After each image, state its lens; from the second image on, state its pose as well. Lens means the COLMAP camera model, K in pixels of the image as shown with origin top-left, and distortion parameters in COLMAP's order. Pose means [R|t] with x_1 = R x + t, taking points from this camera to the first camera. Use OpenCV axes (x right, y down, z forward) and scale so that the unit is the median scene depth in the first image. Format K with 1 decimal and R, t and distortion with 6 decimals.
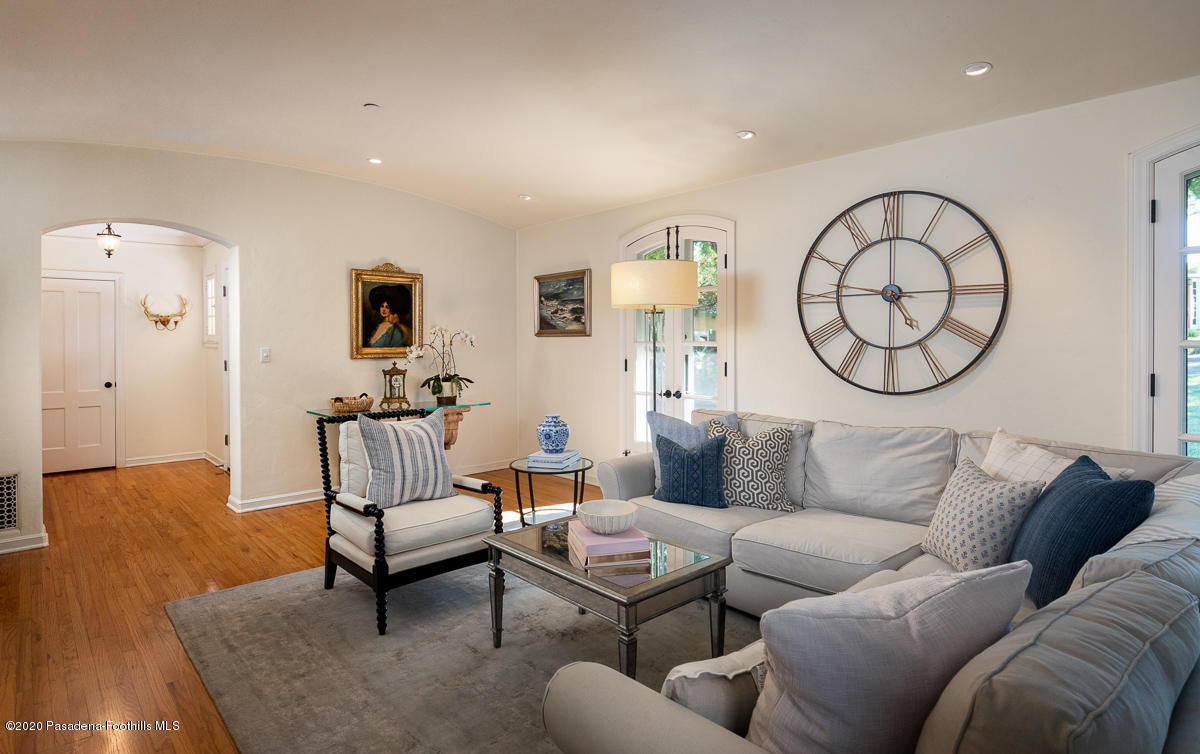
lens RADIAL K [[648.2, 0, 581.6], [0, 648.2, 341.7], [0, 0, 1]] dist [0.004735, 0.000936]
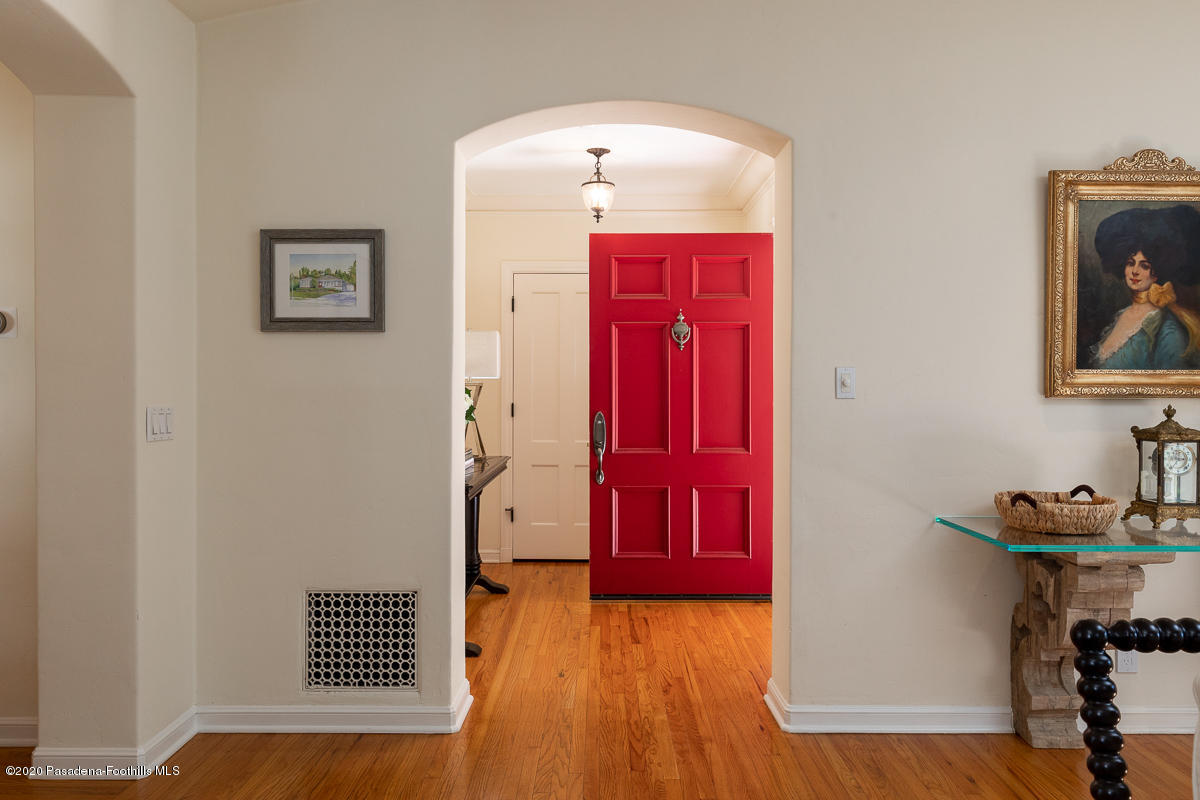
lens RADIAL K [[812.3, 0, 596.7], [0, 812.3, 400.3], [0, 0, 1]] dist [0.009135, -0.010724]
pose [[0.751556, 0.016743, -0.659457, -0.222301], [-0.012902, 0.999860, 0.010682, 0.025875], [0.659543, 0.000480, 0.751666, 0.419943]]
